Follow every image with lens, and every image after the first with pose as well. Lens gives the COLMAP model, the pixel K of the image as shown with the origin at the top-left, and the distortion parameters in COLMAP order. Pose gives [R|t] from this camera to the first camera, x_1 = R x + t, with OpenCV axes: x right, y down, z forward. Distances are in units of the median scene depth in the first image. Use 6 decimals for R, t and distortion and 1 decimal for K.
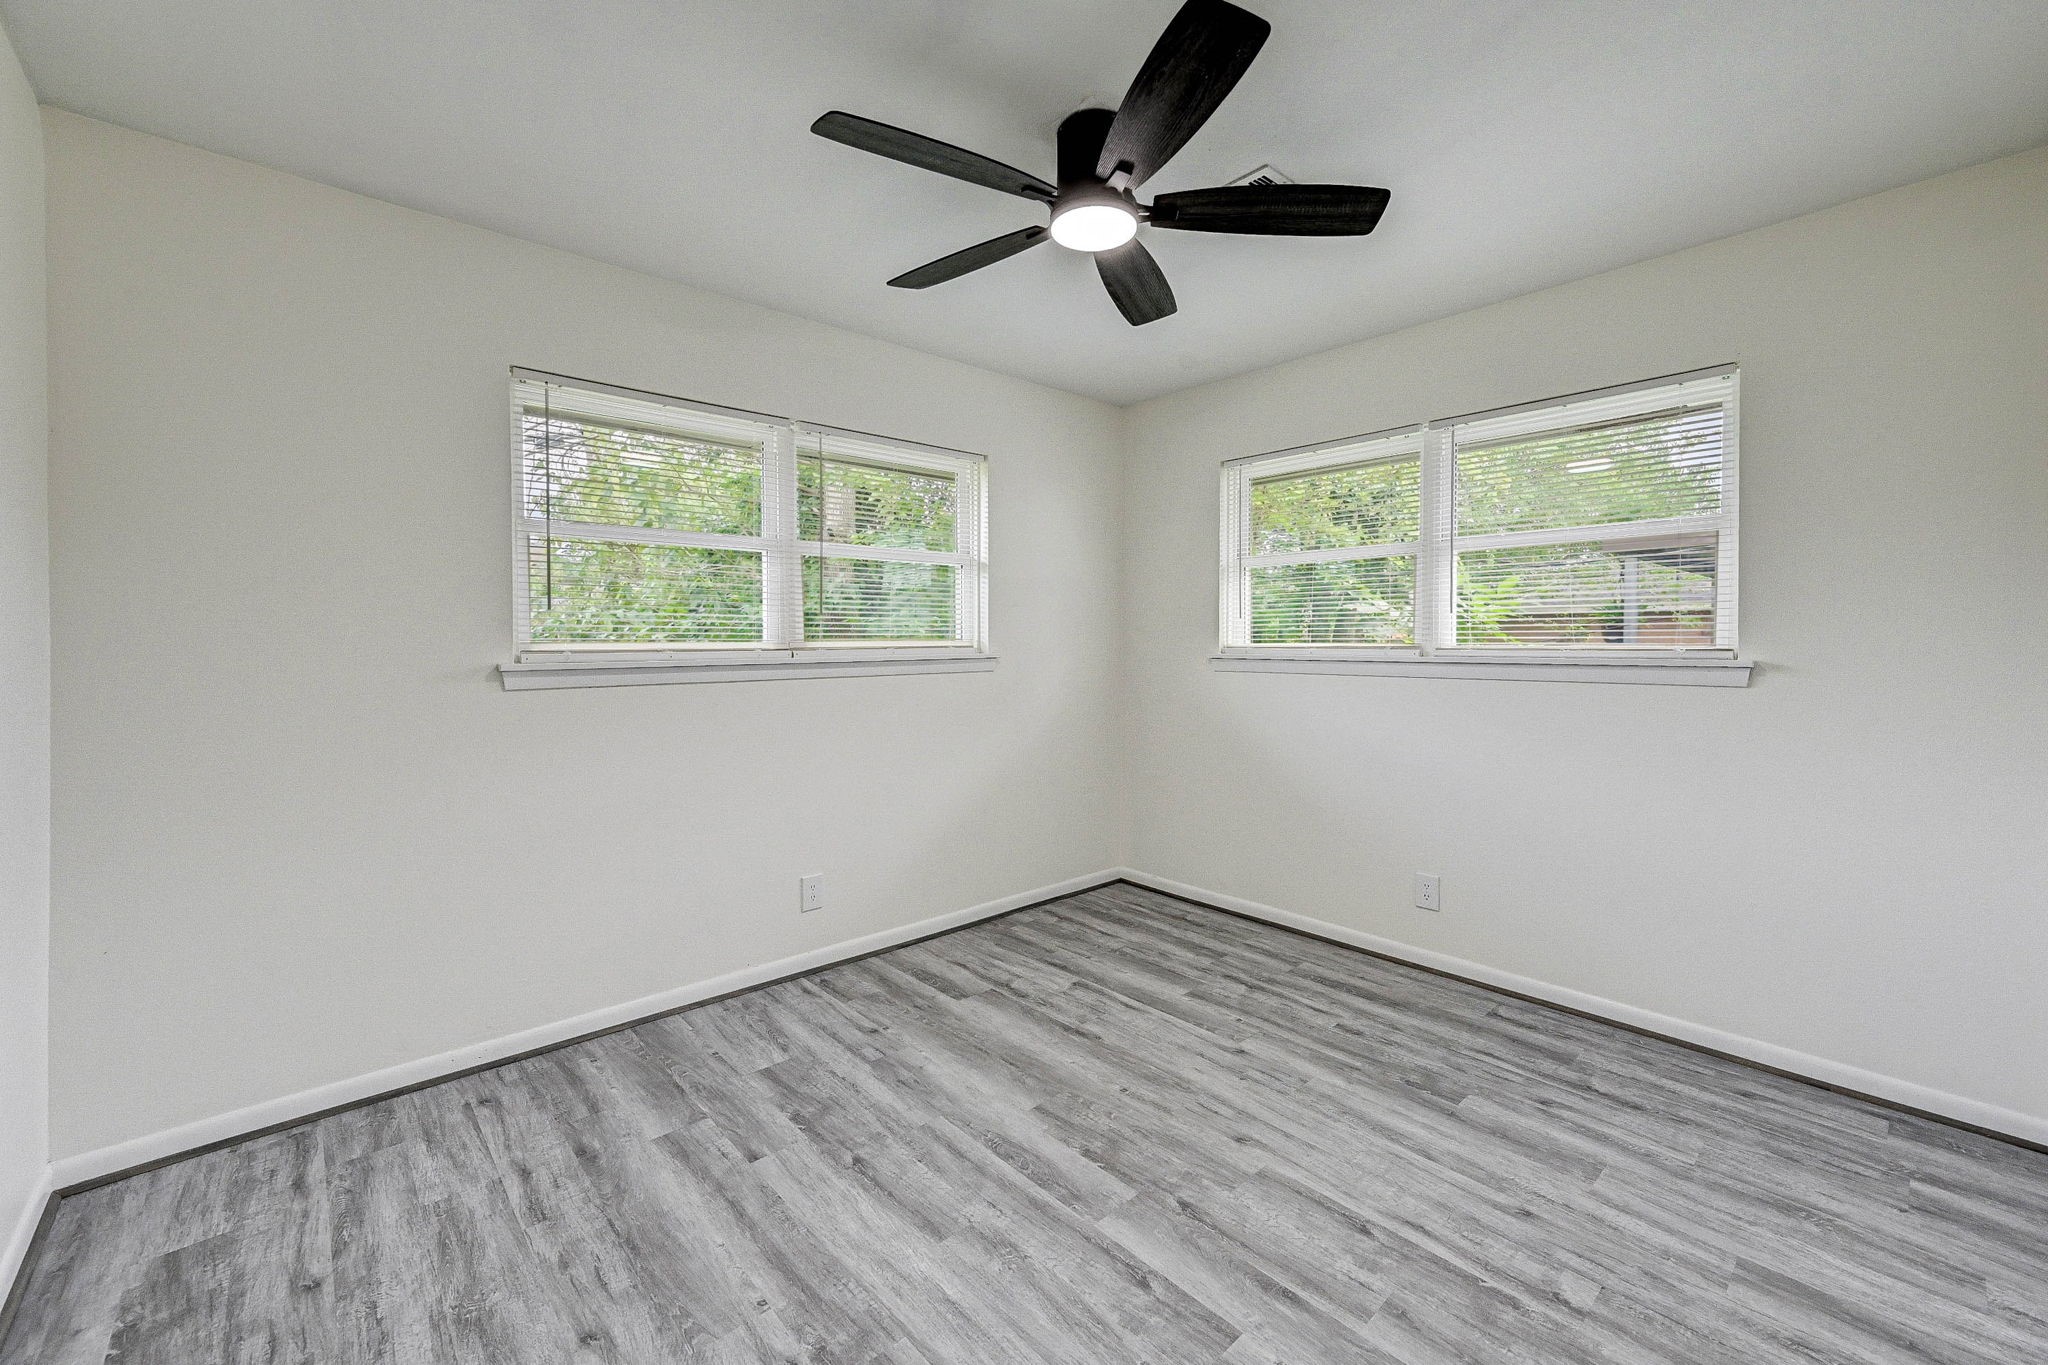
lens RADIAL K [[834.4, 0, 1036.4], [0, 834.4, 670.5], [0, 0, 1]] dist [0.003808, -0.000161]
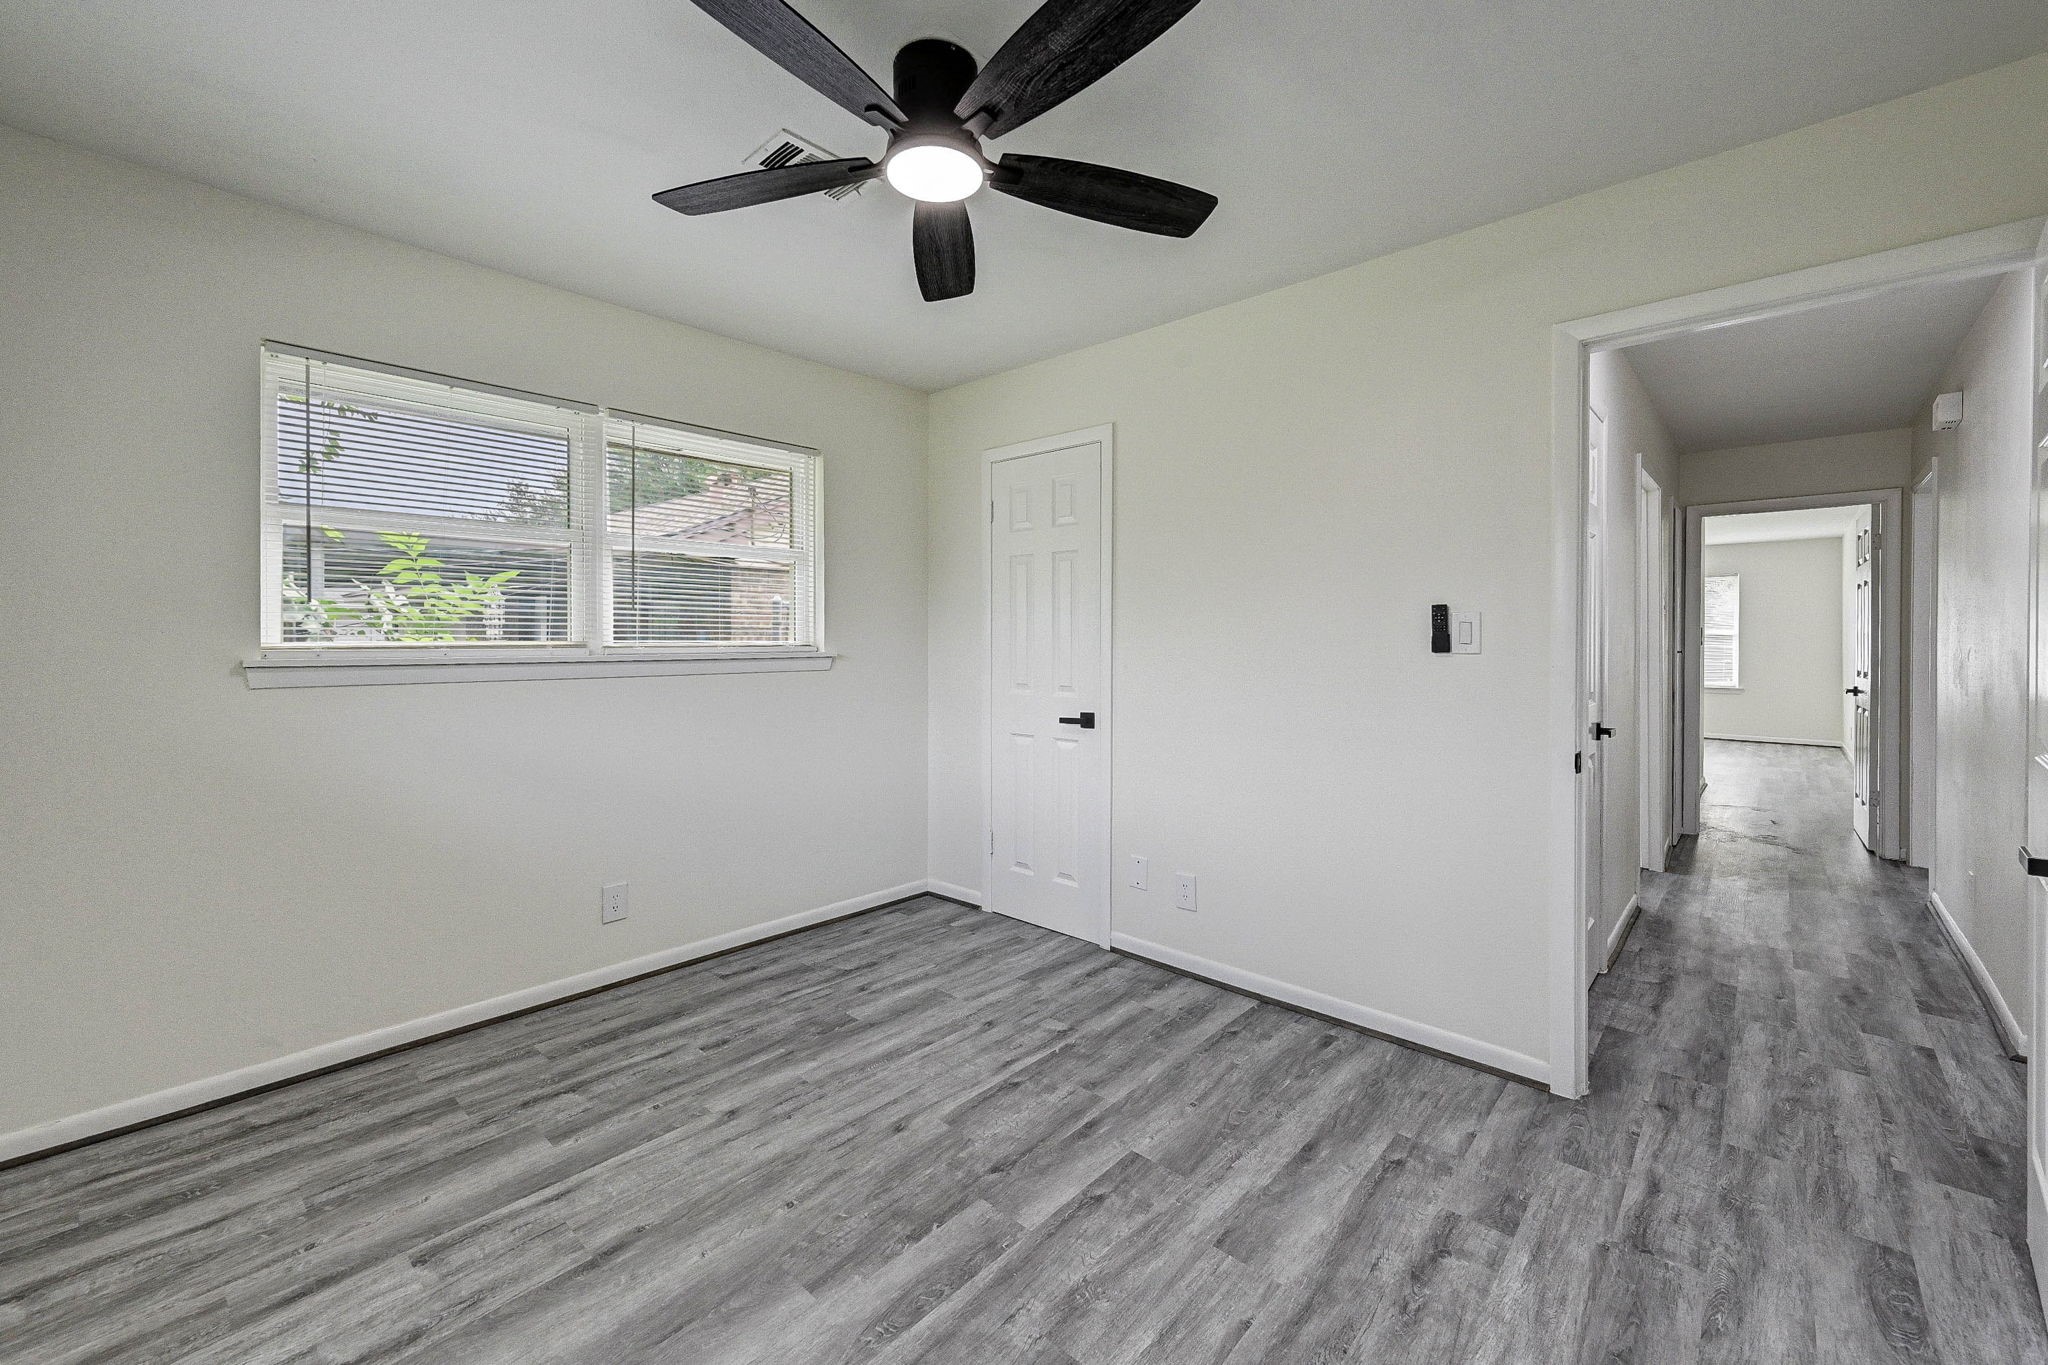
lens RADIAL K [[834.4, 0, 1023.5], [0, 834.4, 637.6], [0, 0, 1]] dist [0.003808, -0.000161]
pose [[-0.105315, 0.004864, 0.994427, -0.654362], [0.036203, 0.999344, -0.001054, -0.022015], [-0.993780, 0.035890, -0.105422, 0.783068]]
